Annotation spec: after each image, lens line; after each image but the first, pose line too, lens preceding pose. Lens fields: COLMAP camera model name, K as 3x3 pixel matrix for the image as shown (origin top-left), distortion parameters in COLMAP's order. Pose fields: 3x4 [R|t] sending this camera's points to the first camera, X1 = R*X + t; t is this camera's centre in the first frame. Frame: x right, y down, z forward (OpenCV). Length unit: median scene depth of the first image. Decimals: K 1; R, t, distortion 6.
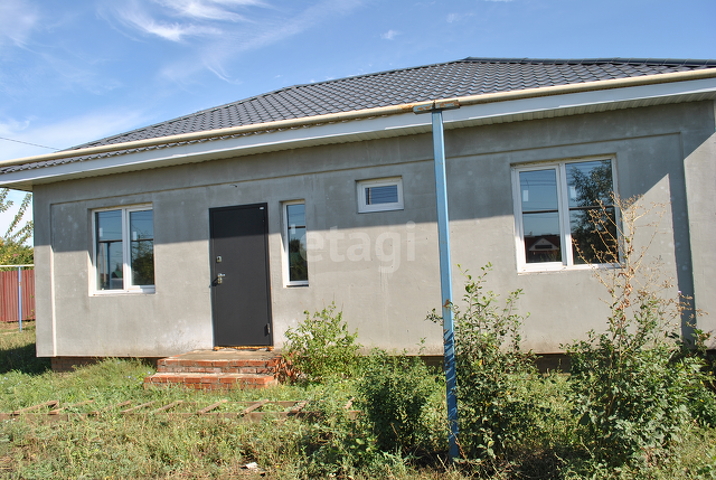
lens RADIAL K [[594.7, 0, 358.0], [0, 594.7, 240.0], [0, 0, 1]] dist [-0.090582, -0.005374]
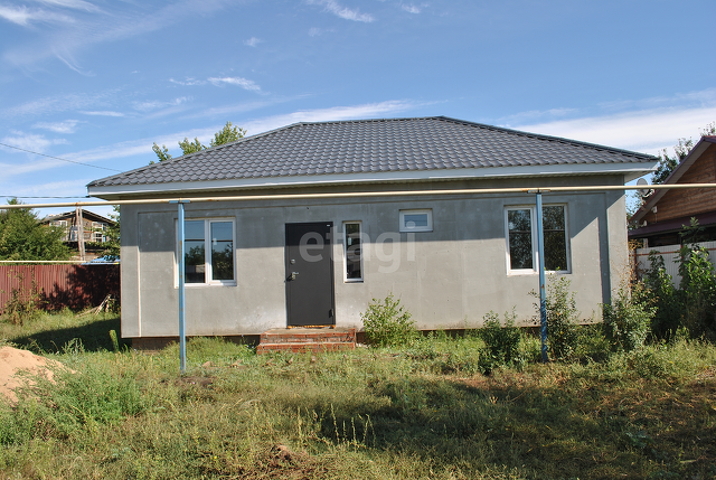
lens RADIAL K [[594.7, 0, 358.0], [0, 594.7, 240.0], [0, 0, 1]] dist [-0.090582, -0.005374]
pose [[0.965909, 0.036755, 0.256258, -0.434076], [-0.033426, 0.999291, -0.017335, 0.002153], [-0.256714, 0.008179, 0.966453, -0.346674]]
